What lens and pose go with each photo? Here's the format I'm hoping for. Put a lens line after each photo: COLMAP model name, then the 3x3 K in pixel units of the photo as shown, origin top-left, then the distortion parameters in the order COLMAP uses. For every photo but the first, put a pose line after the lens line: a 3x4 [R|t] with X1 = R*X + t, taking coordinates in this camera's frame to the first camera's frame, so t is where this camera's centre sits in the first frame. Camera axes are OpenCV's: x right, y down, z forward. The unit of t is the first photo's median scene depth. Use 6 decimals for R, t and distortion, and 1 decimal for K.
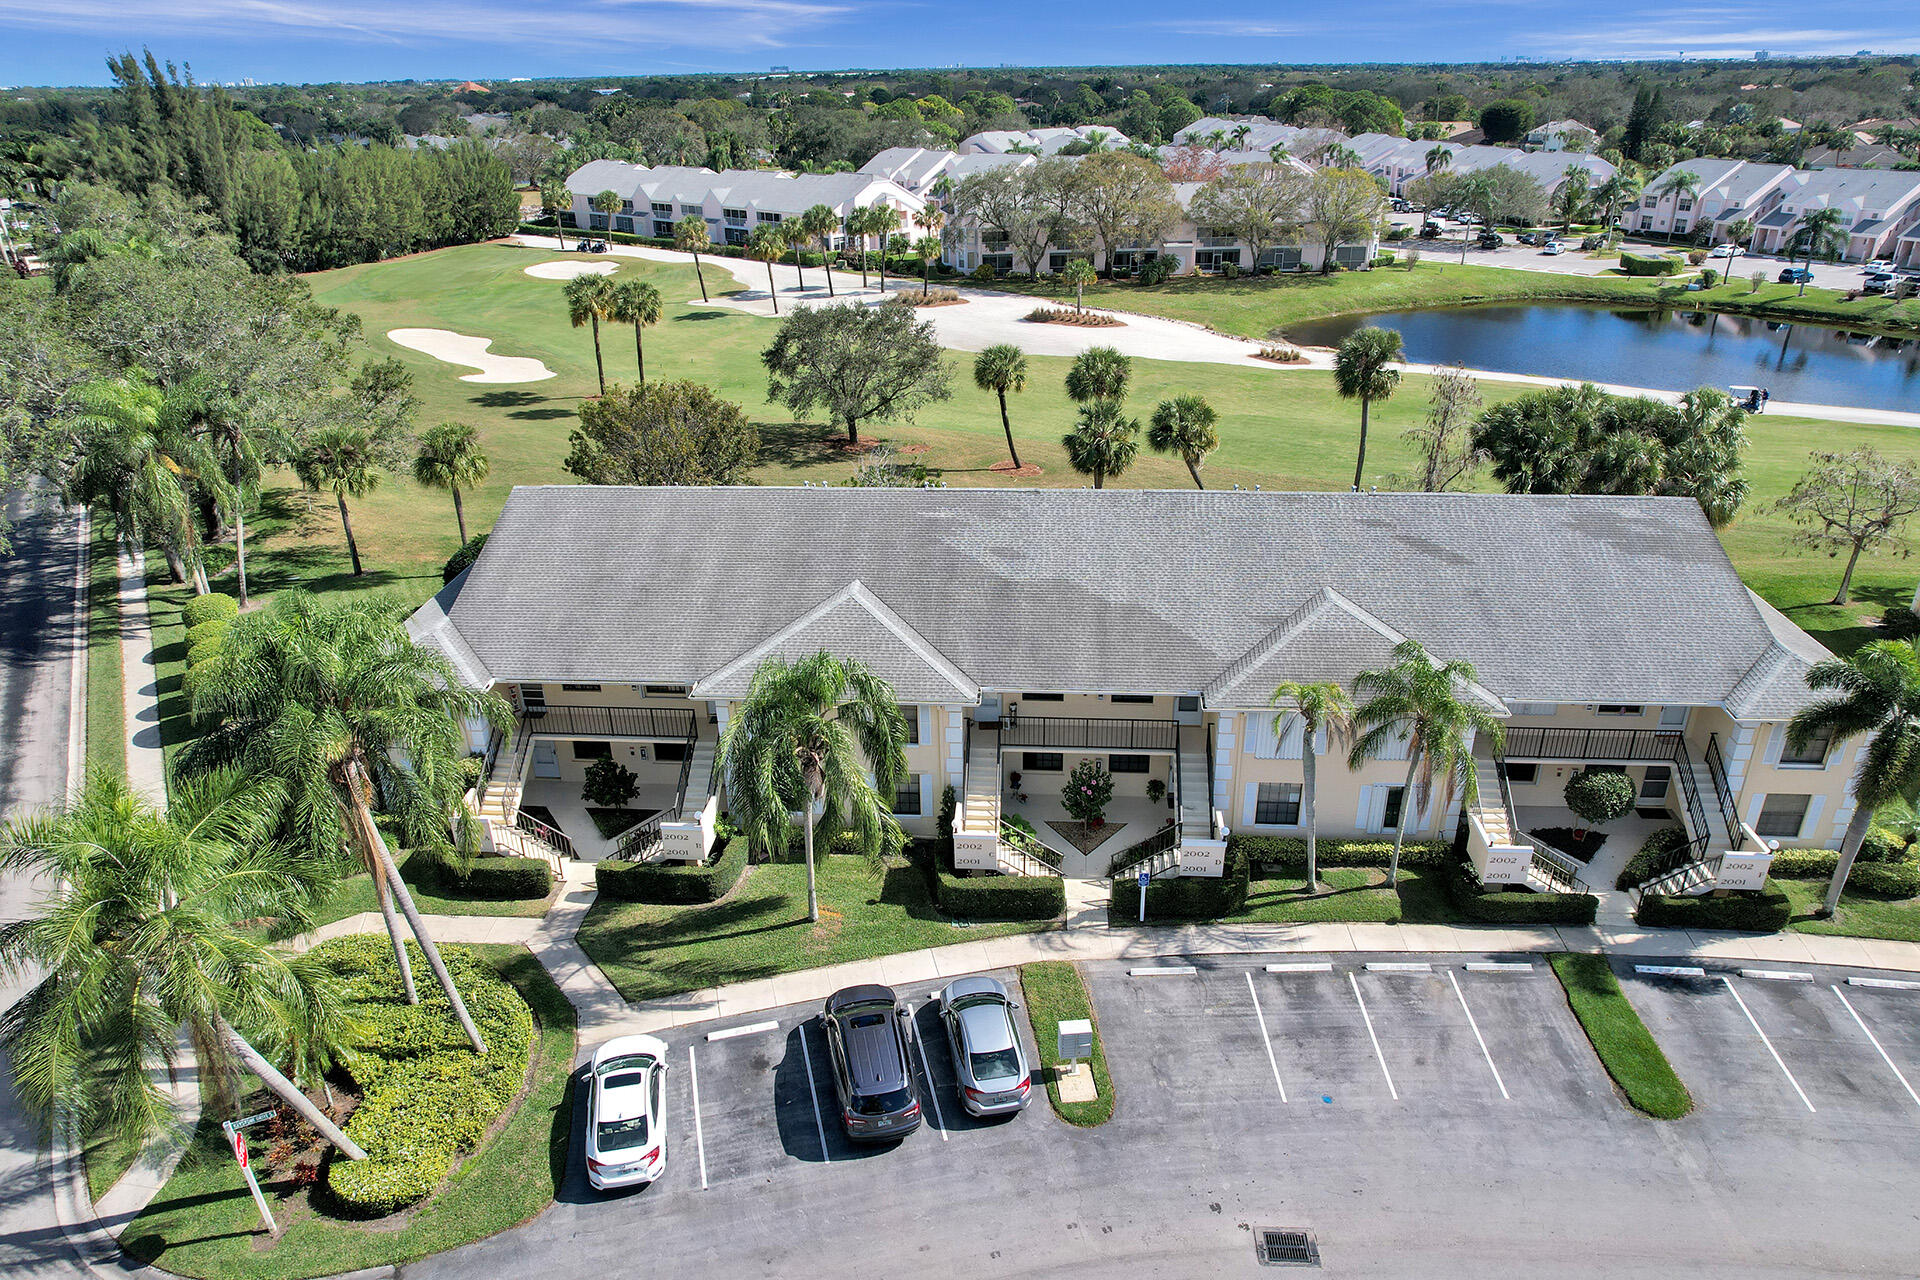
lens RADIAL K [[1227.1, 0, 970.0], [0, 1227.1, 640.3], [0, 0, 1]] dist [-0.075155, 0.069340]
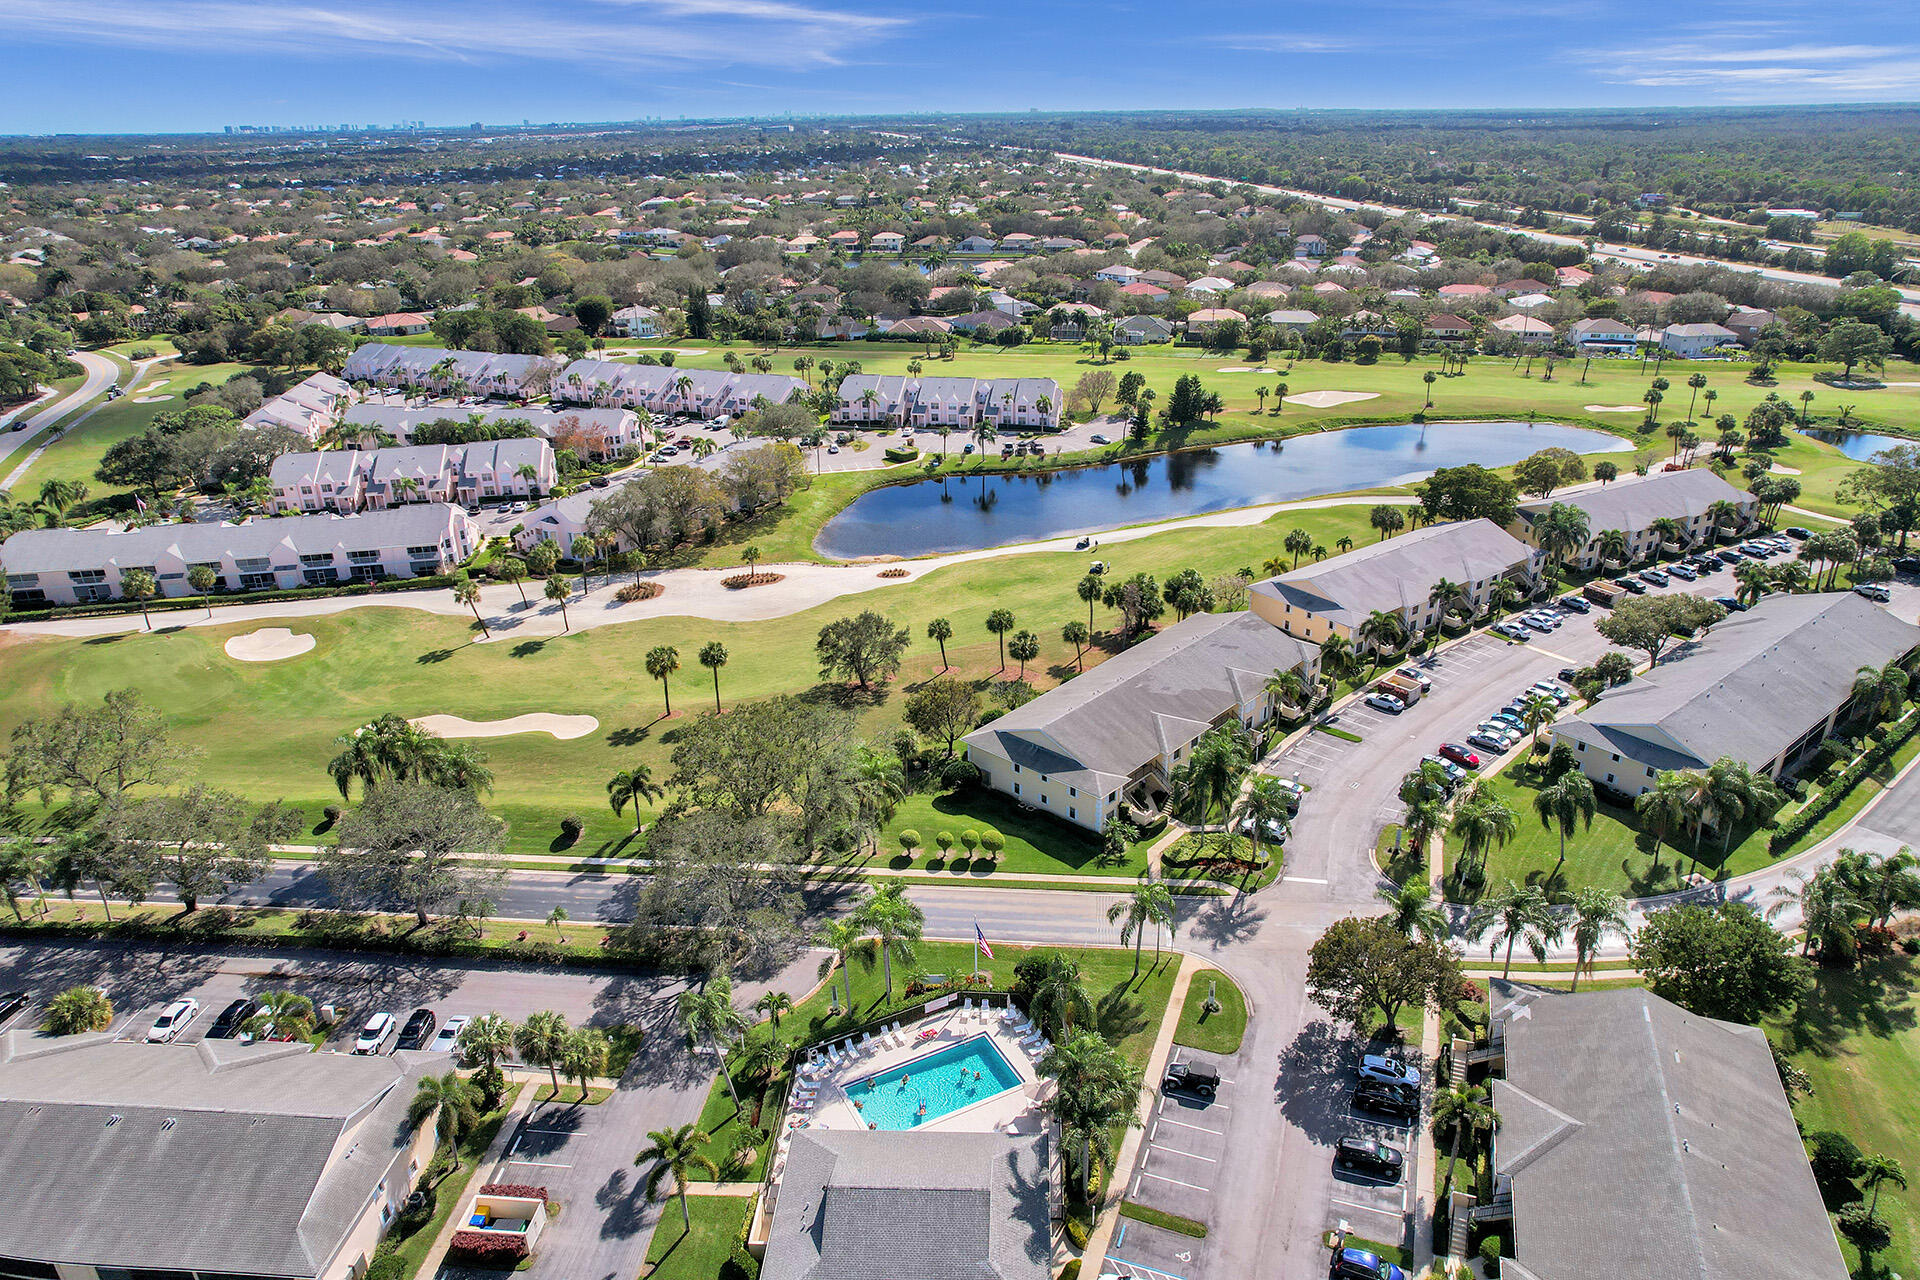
lens RADIAL K [[1227.1, 0, 970.0], [0, 1227.1, 640.3], [0, 0, 1]] dist [-0.075155, 0.069340]
pose [[0.617021, -0.309270, 0.723628, -3.057770], [0.342303, 0.933468, 0.107079, -0.839680], [-0.708600, 0.181630, 0.681833, -1.048494]]
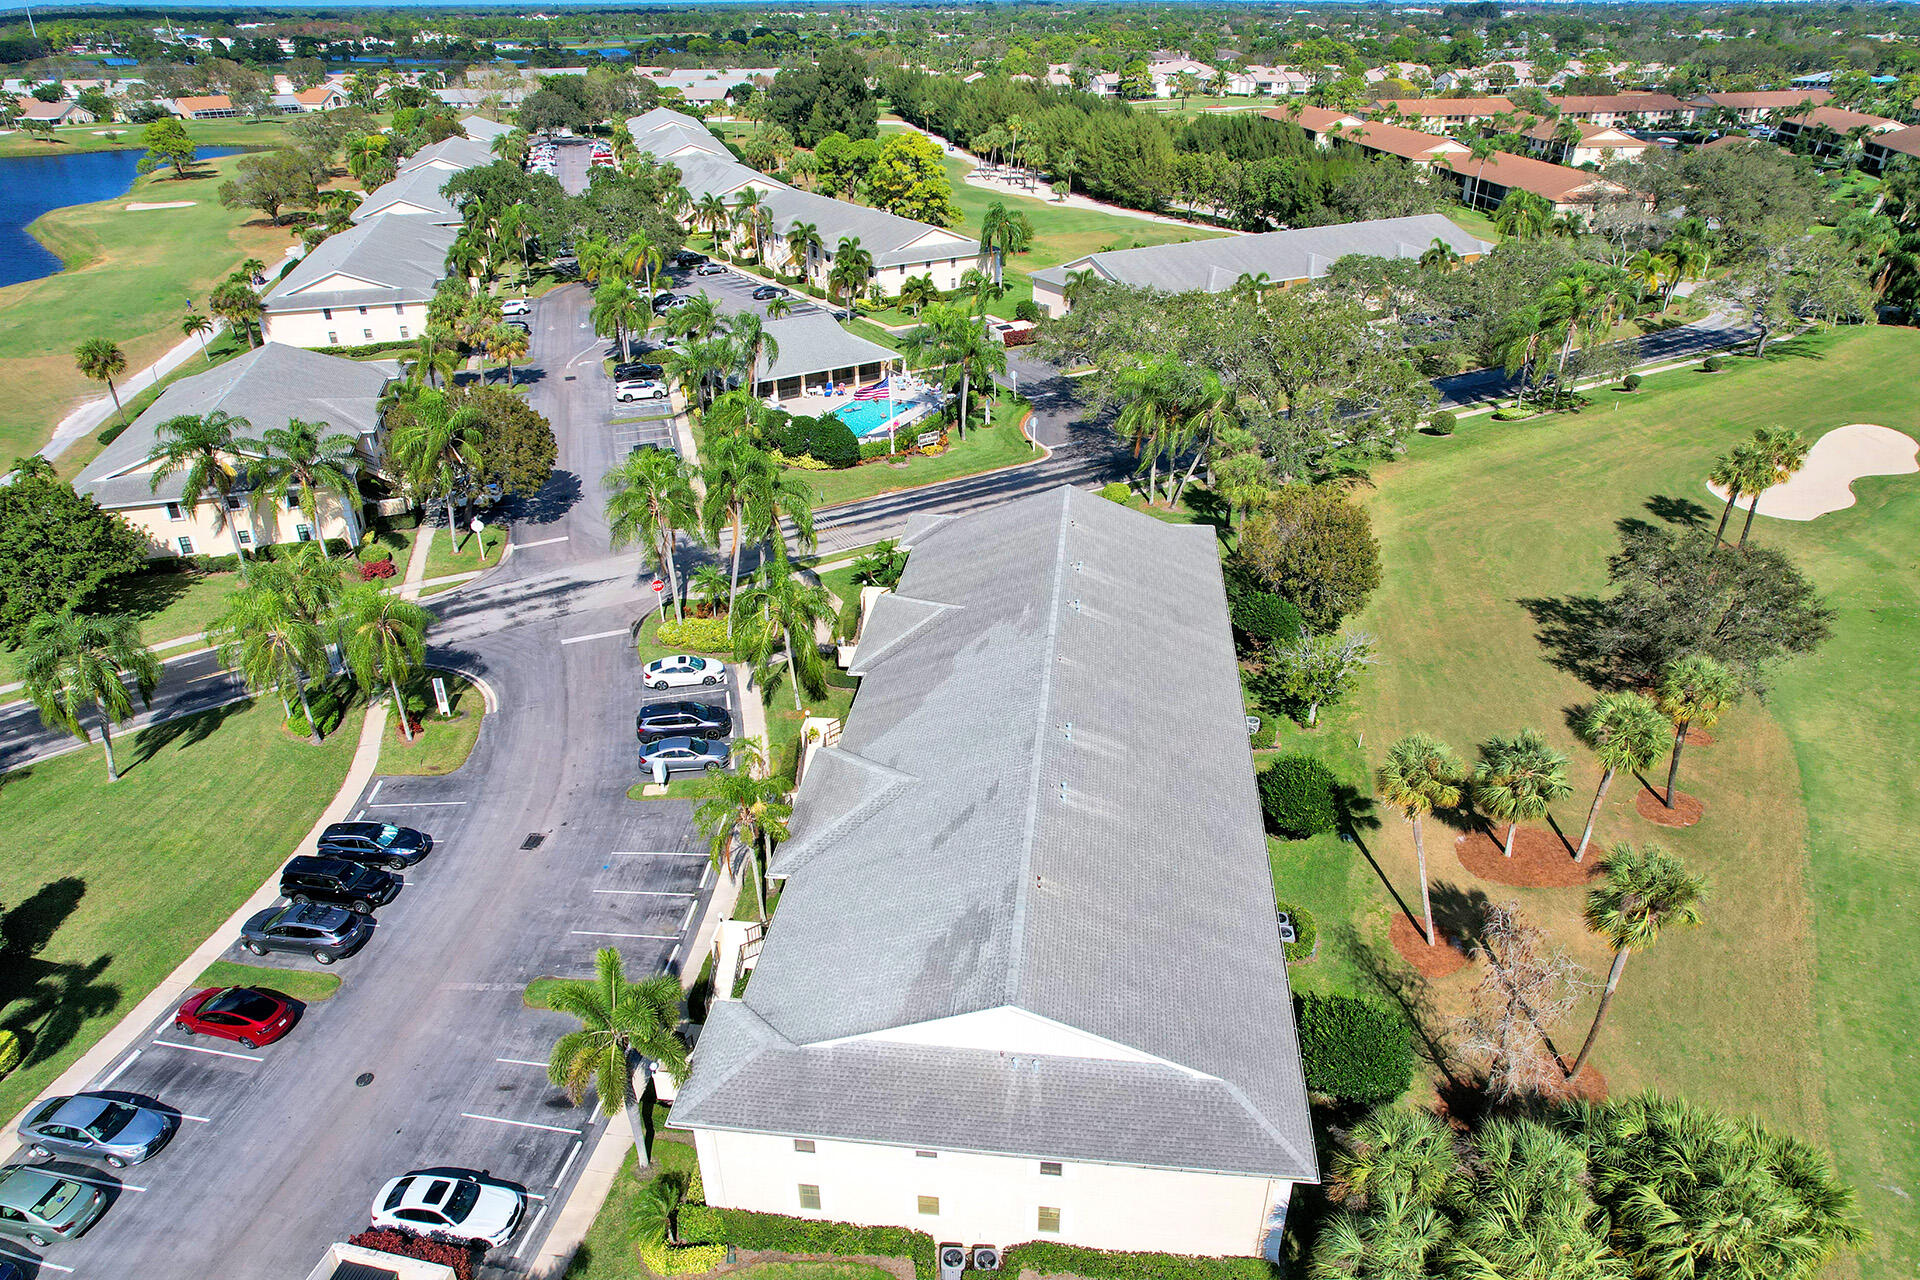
lens RADIAL K [[1220.2, 0, 973.6], [0, 1220.2, 653.5], [0, 0, 1]] dist [-0.067220, 0.058005]
pose [[-0.034398, 0.494801, -0.868326, 1.409306], [-0.426037, 0.778682, 0.460595, -0.793916], [0.904052, 0.385782, 0.184018, 0.848990]]
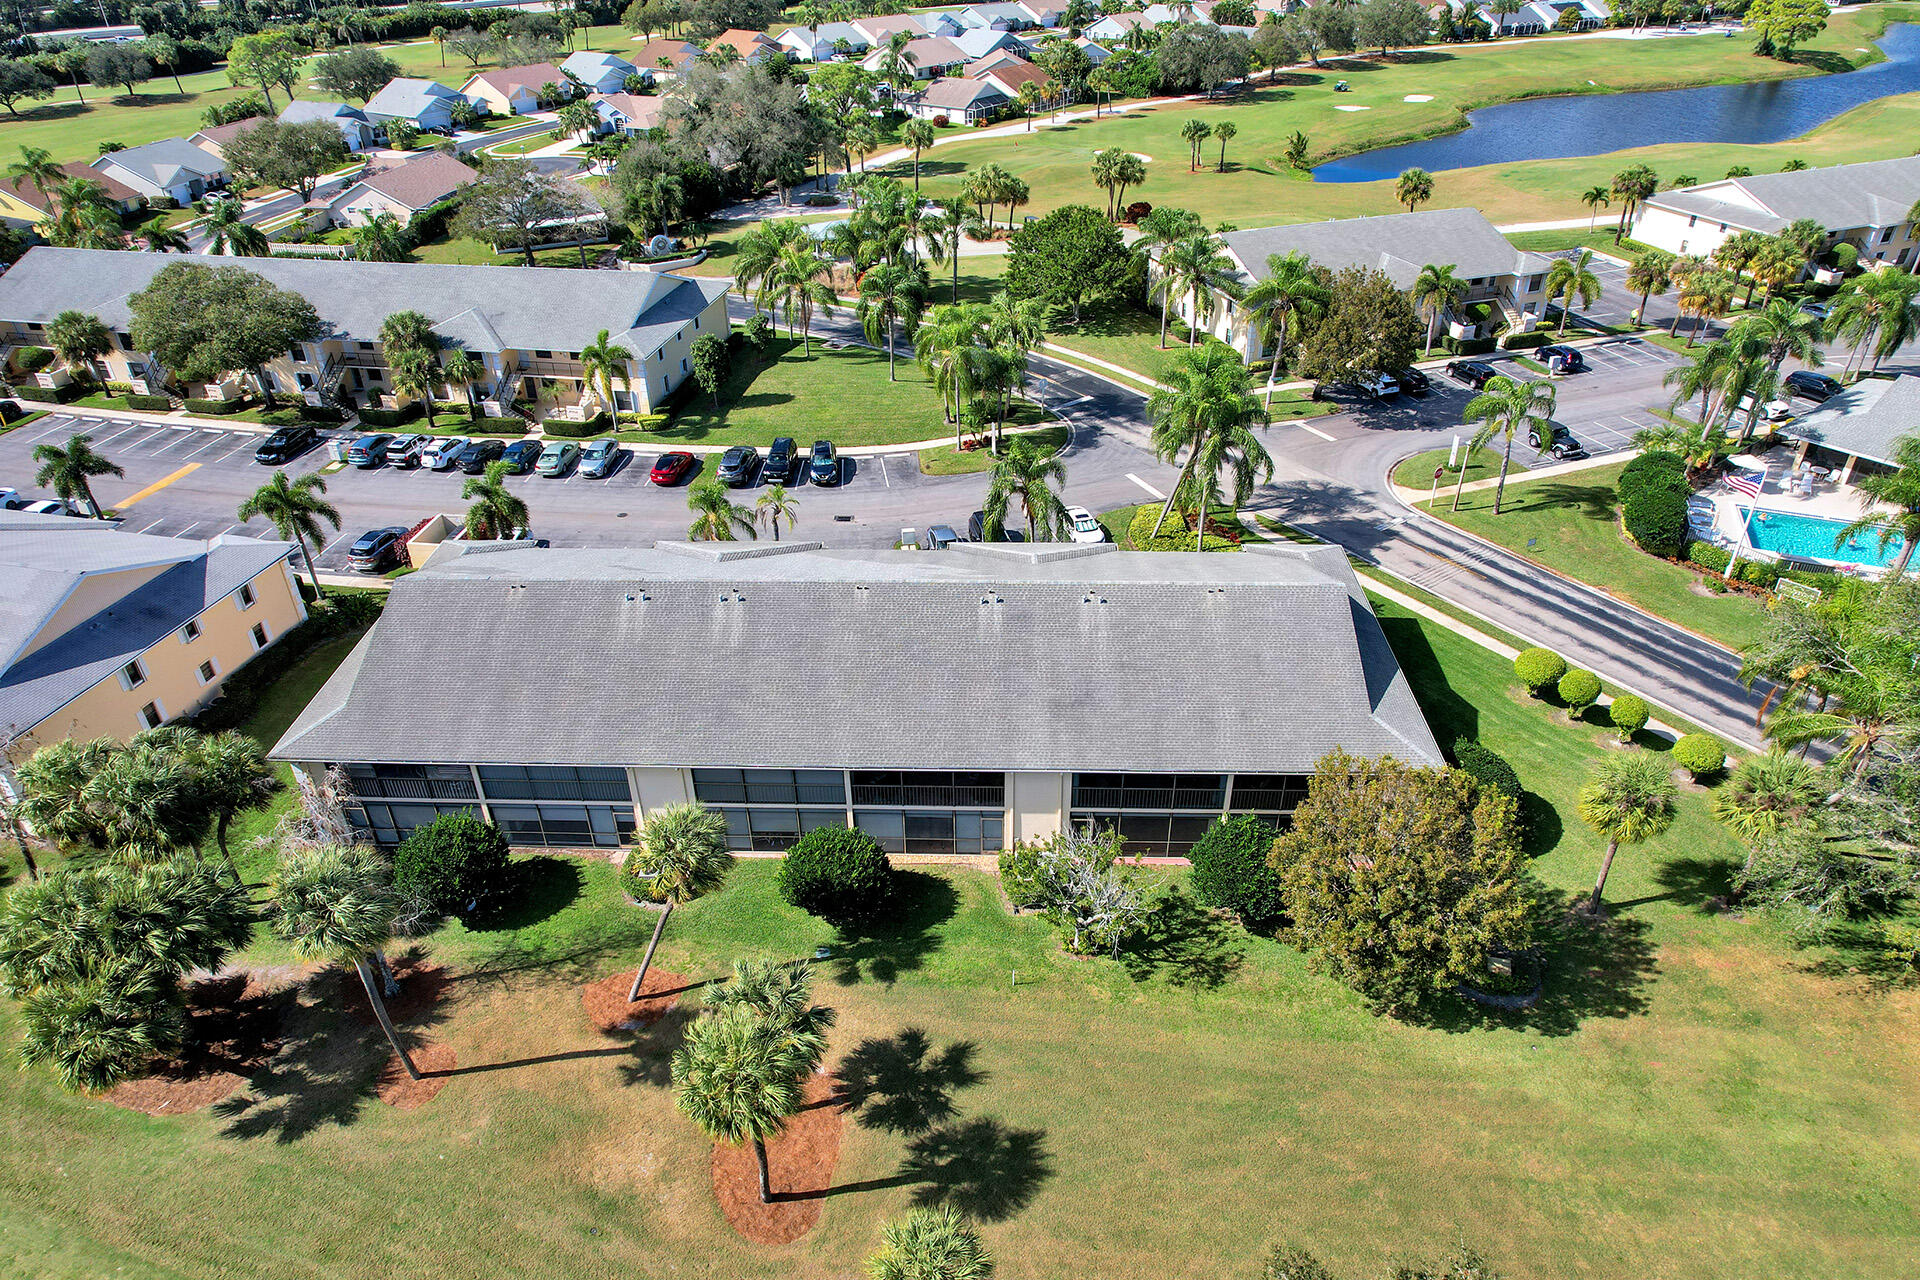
lens RADIAL K [[1227.1, 0, 970.0], [0, 1227.1, 640.3], [0, 0, 1]] dist [-0.075155, 0.069340]
pose [[-0.998653, 0.046111, -0.023788, 0.025485], [0.004113, 0.527384, 0.849617, -1.381581], [0.051722, 0.848375, -0.526863, 2.065388]]
